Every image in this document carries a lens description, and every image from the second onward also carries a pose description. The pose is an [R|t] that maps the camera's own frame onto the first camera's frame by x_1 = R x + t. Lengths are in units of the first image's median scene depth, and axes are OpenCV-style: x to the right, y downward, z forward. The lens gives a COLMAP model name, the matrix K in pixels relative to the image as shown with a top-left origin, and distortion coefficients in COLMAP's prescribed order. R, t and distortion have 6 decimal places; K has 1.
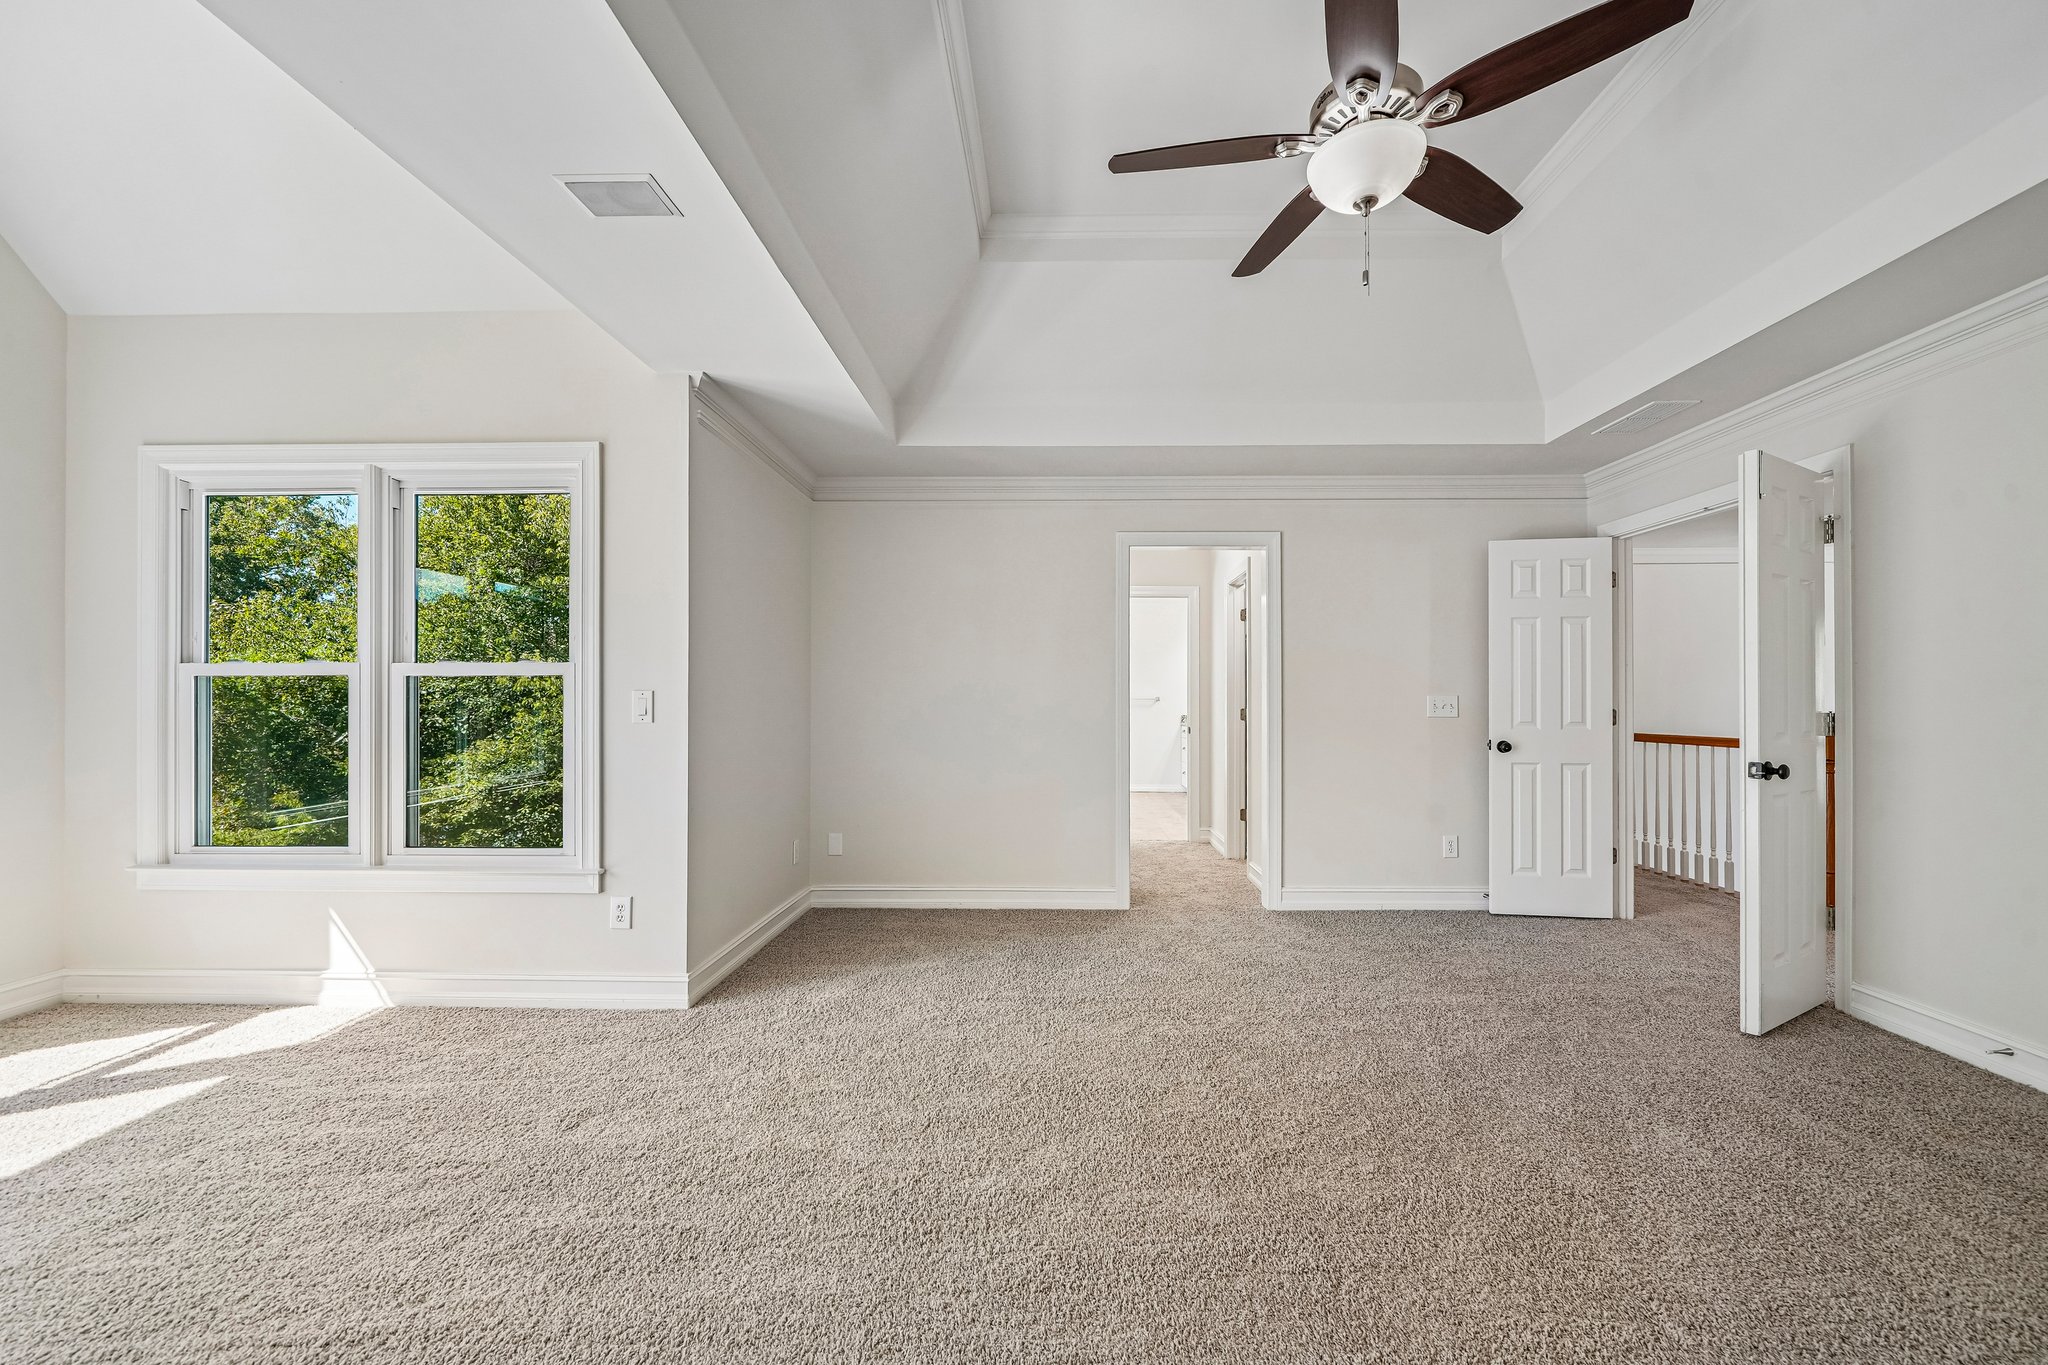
lens RADIAL K [[795.9, 0, 1034.0], [0, 795.9, 698.7], [0, 0, 1]] dist [0.001595, 0.000001]
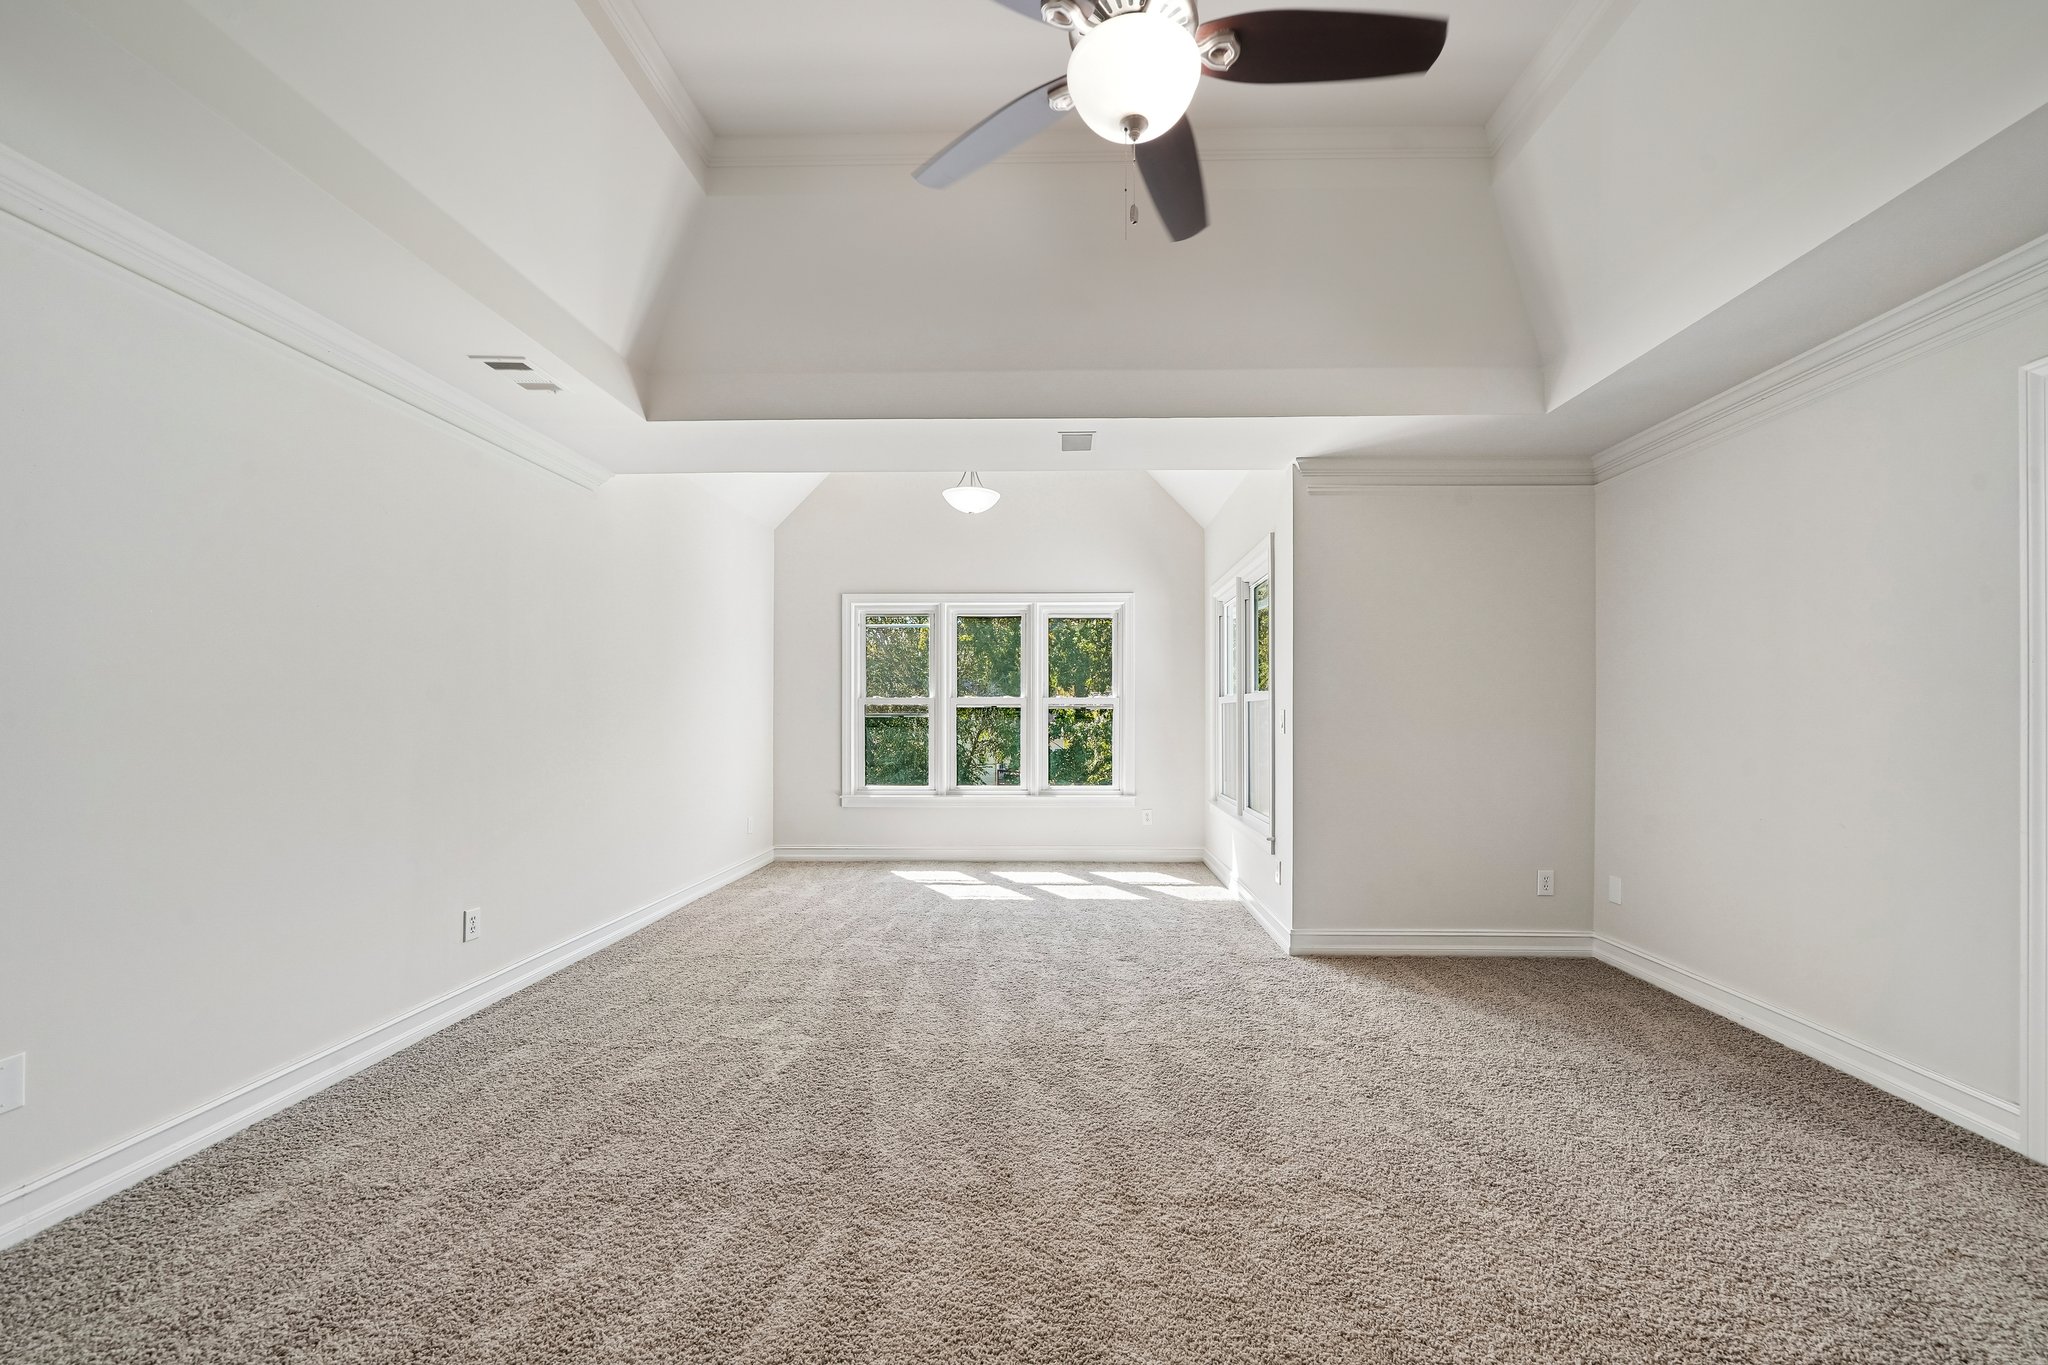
lens RADIAL K [[795.9, 0, 1062.9], [0, 795.9, 713.5], [0, 0, 1]] dist [0.001595, 0.000001]
pose [[0.013203, -0.001256, -0.999912, 0.854274], [0.003852, 0.999992, -0.001206, -0.003564], [0.999905, -0.003836, 0.013208, 0.616383]]
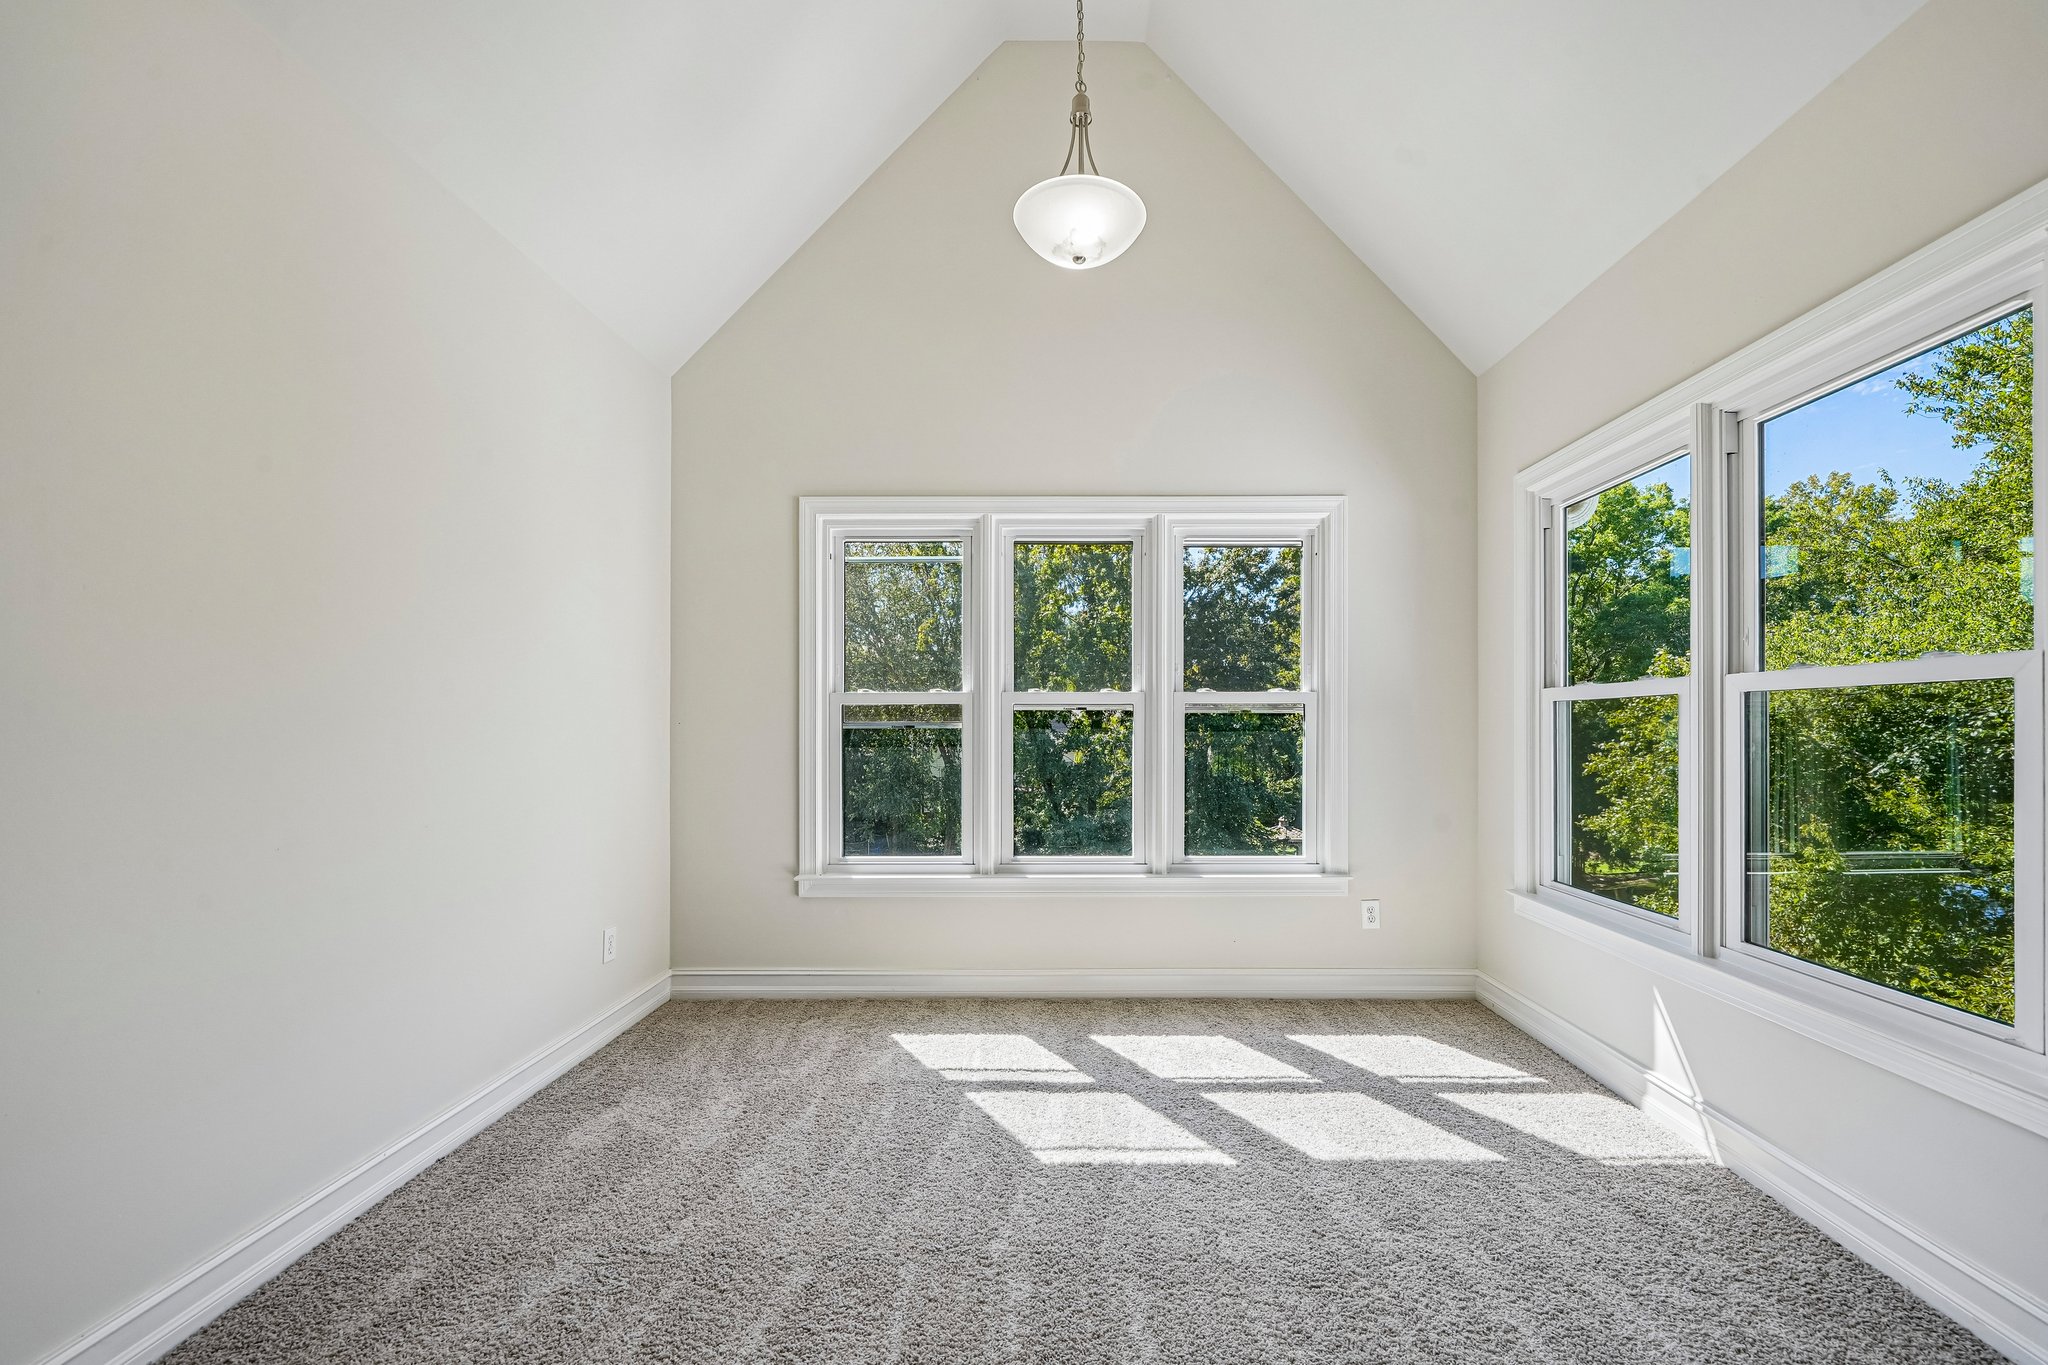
lens RADIAL K [[806.0, 0, 1070.7], [0, 806.0, 727.3], [0, 0, 1]] dist [-0.005145, -0.000170]
pose [[0.027149, 0.003079, -0.999627, -0.116527], [0.003423, 0.999989, 0.003173, -0.002979], [0.999626, -0.003508, 0.027138, 0.411483]]
